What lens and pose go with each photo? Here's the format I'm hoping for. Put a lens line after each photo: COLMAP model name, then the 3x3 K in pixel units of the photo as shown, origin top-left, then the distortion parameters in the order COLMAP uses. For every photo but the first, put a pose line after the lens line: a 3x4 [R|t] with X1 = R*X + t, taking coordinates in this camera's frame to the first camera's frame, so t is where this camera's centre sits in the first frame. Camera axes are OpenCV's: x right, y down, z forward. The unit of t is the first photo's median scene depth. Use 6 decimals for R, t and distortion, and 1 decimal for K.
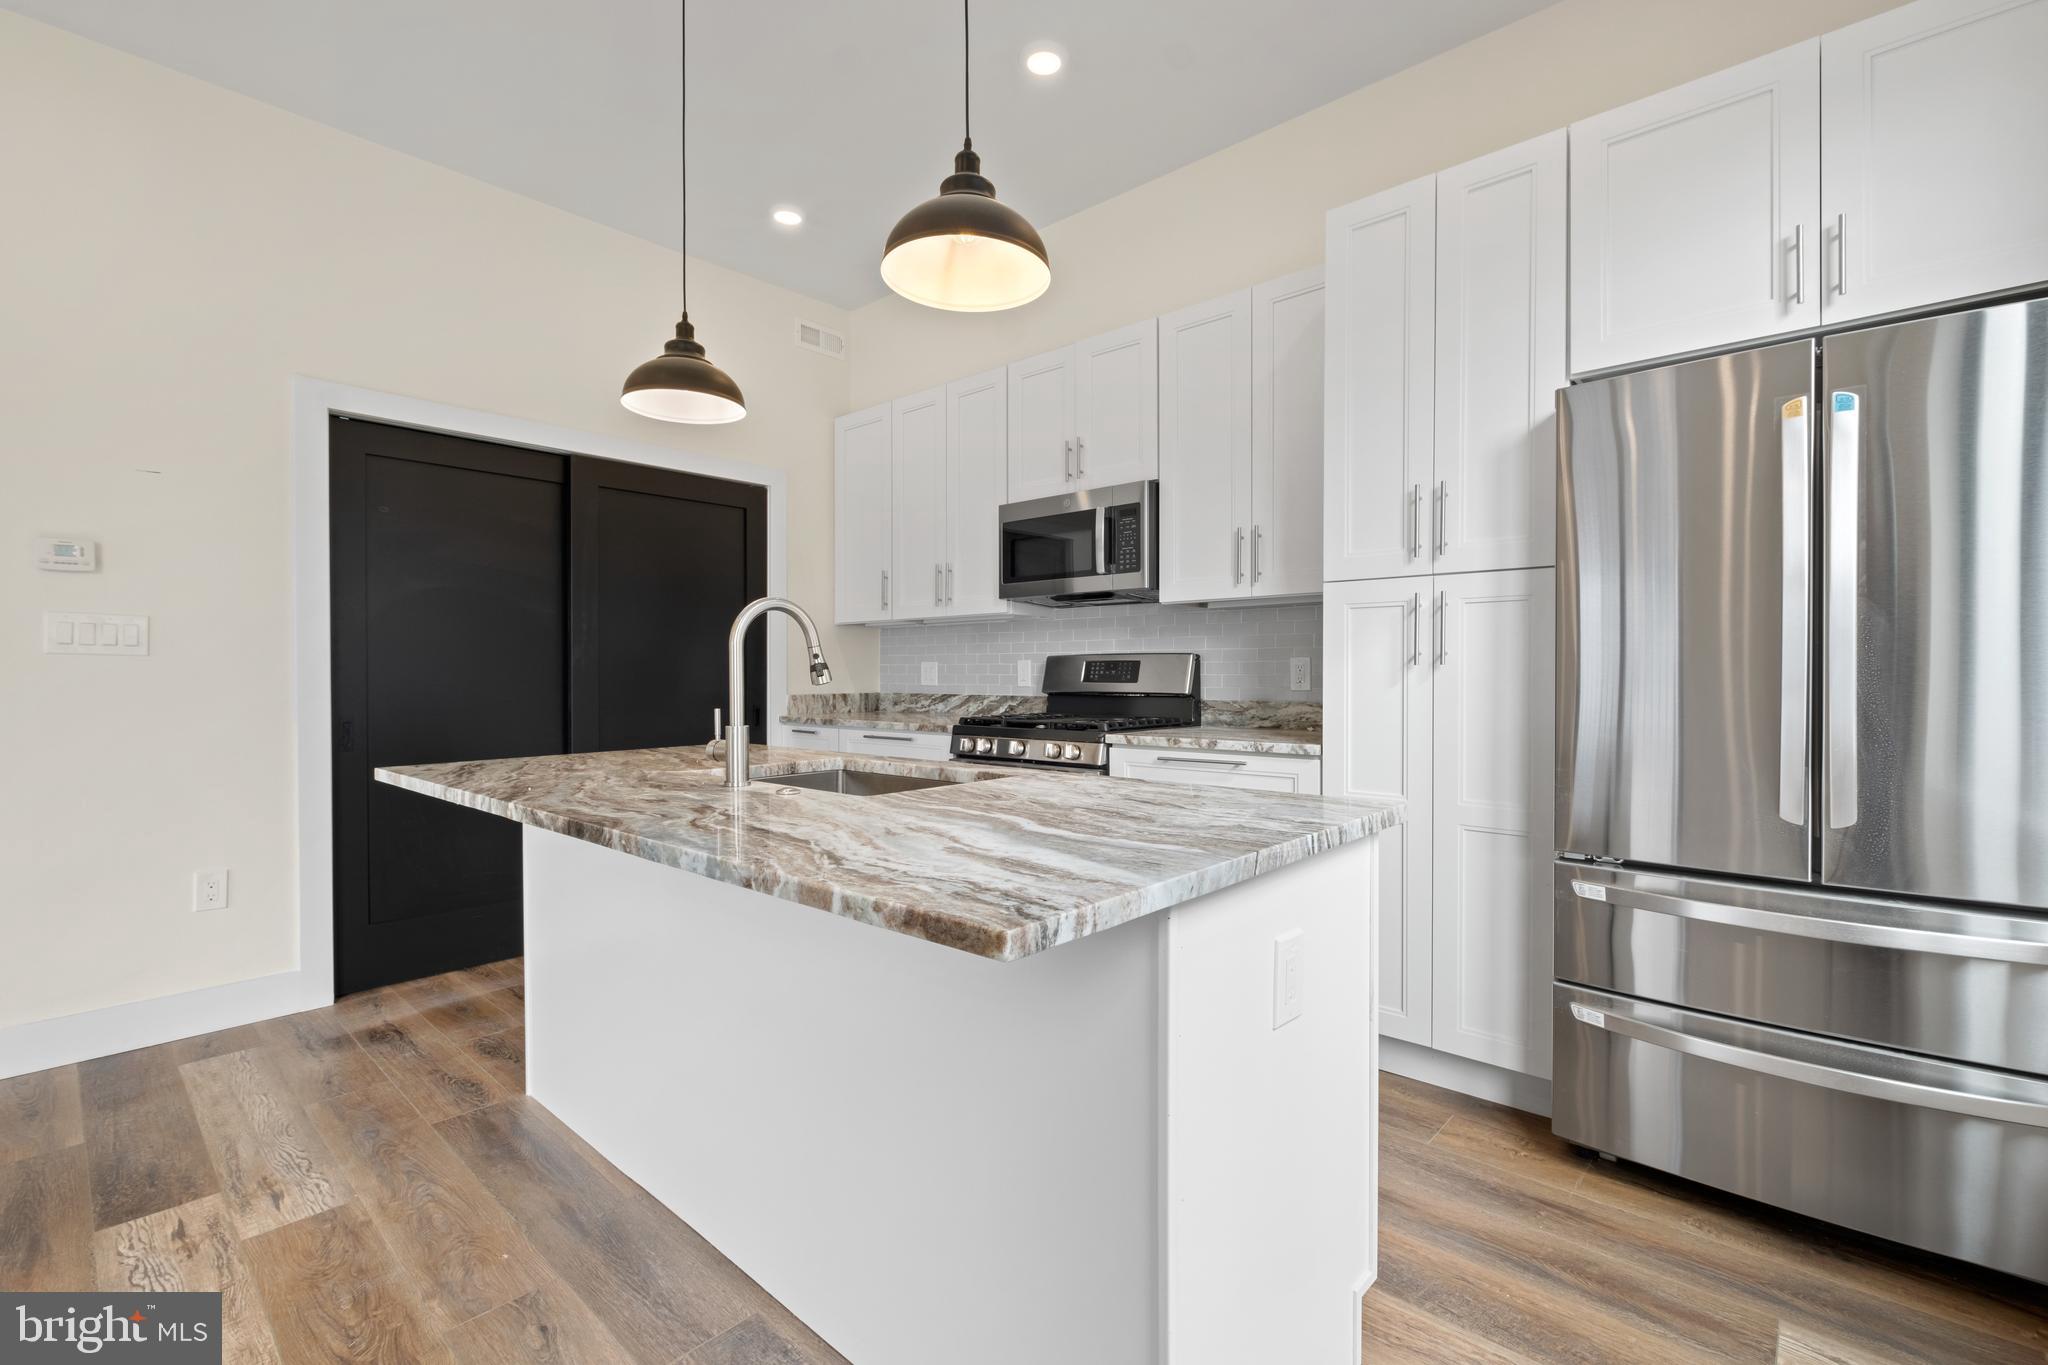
lens RADIAL K [[896.9, 0, 1024.0], [0, 896.9, 682.5], [0, 0, 1]] dist [-0.002204, -0.000231]
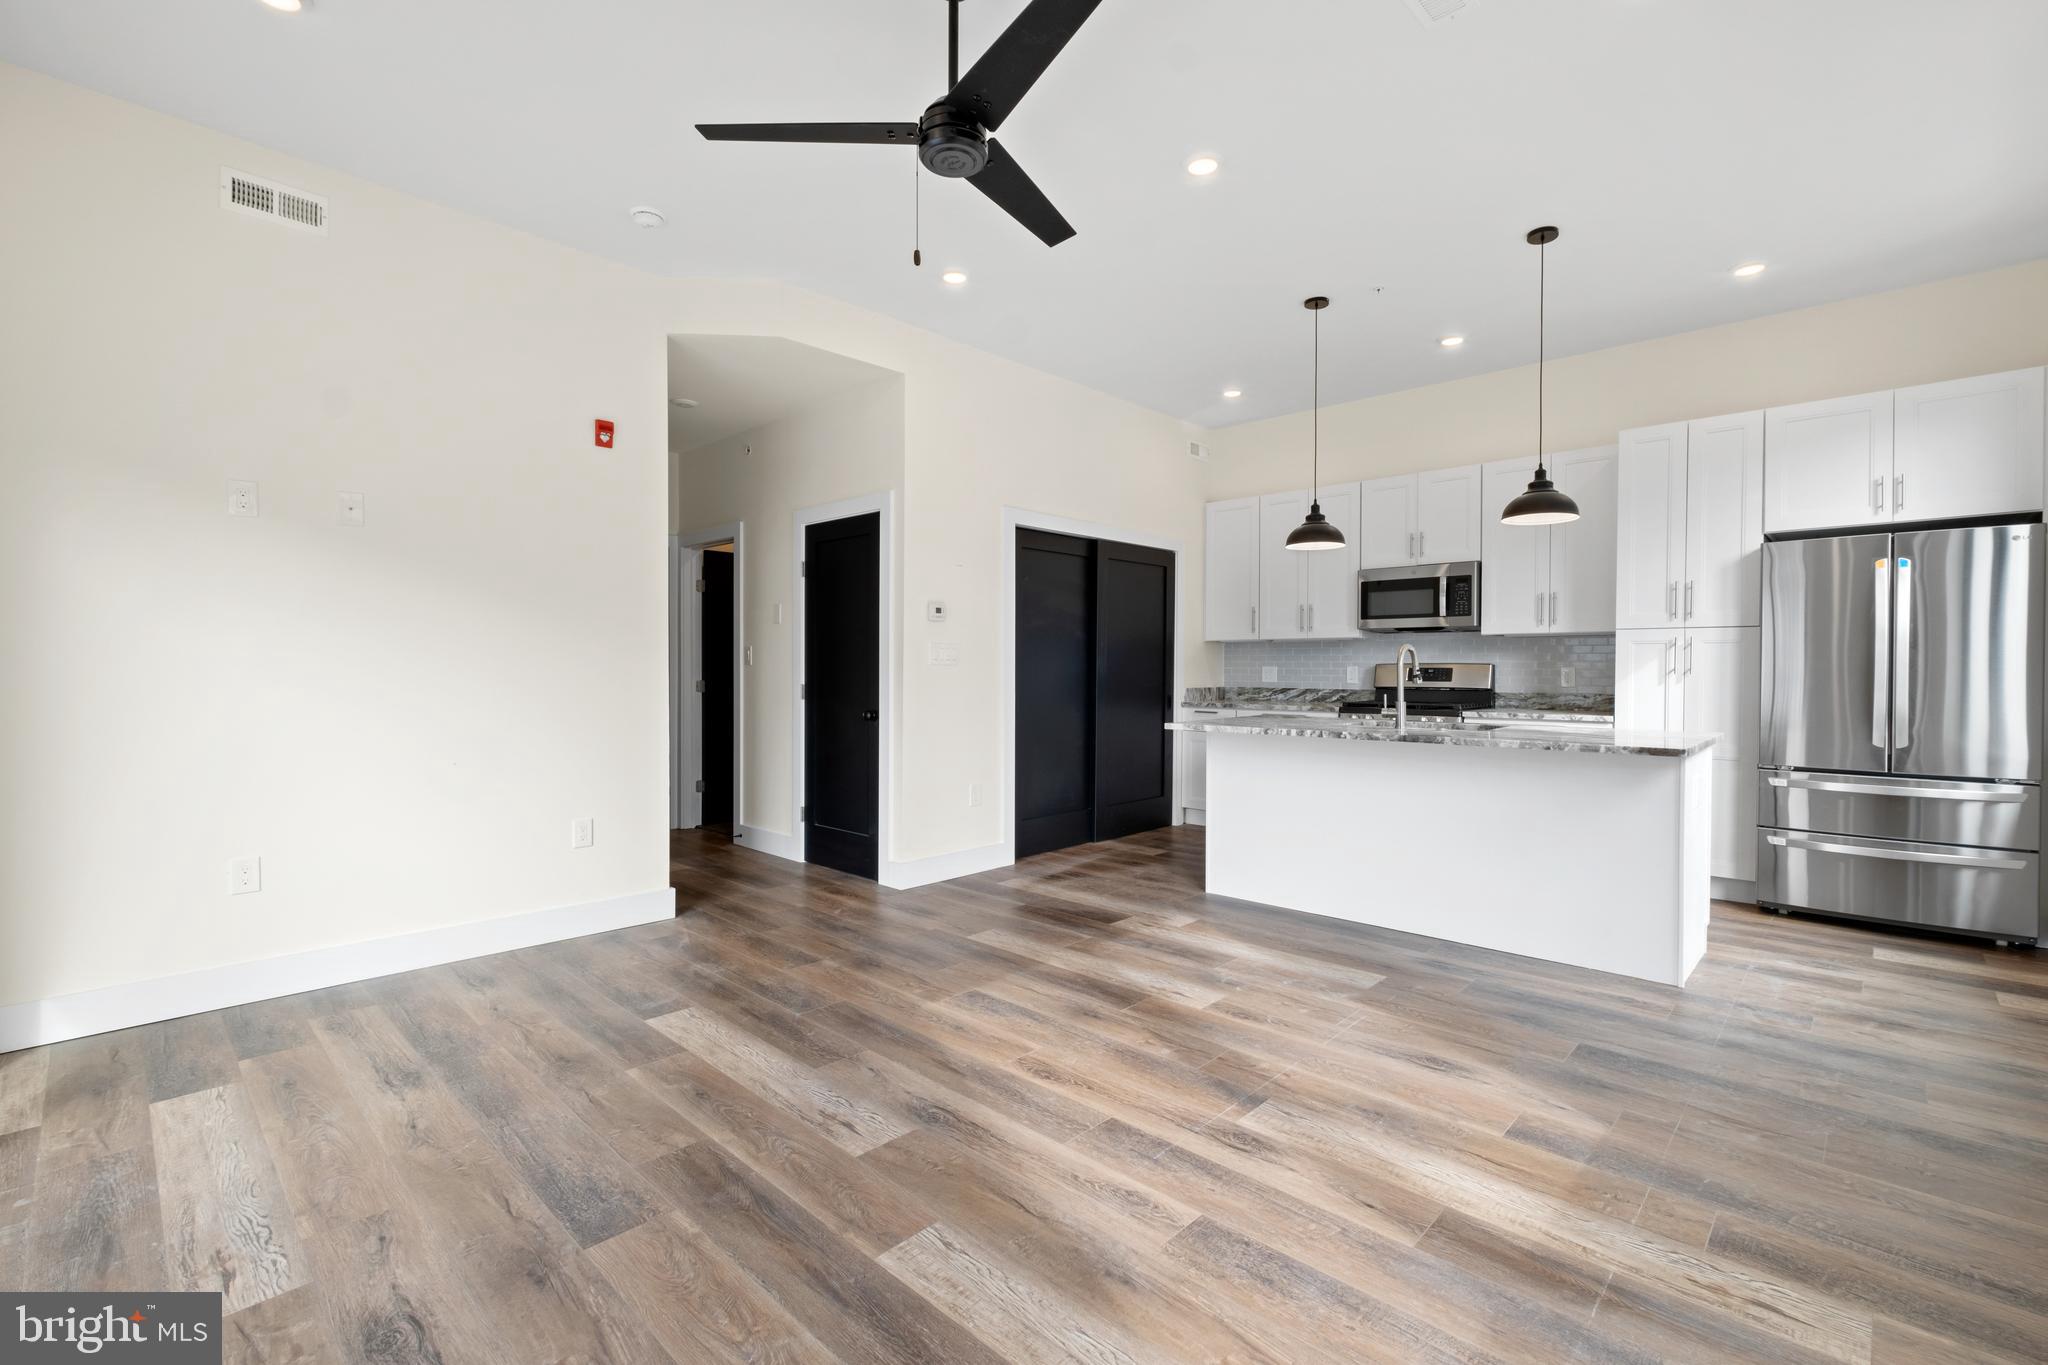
lens RADIAL K [[891.0, 0, 1025.9], [0, 891.0, 681.7], [0, 0, 1]] dist [-0.002432, -0.000587]
pose [[0.999520, 0.003226, -0.030801, -0.707567], [-0.003032, 0.999975, 0.006337, -0.008749], [0.030820, -0.006240, 0.999505, -0.755443]]
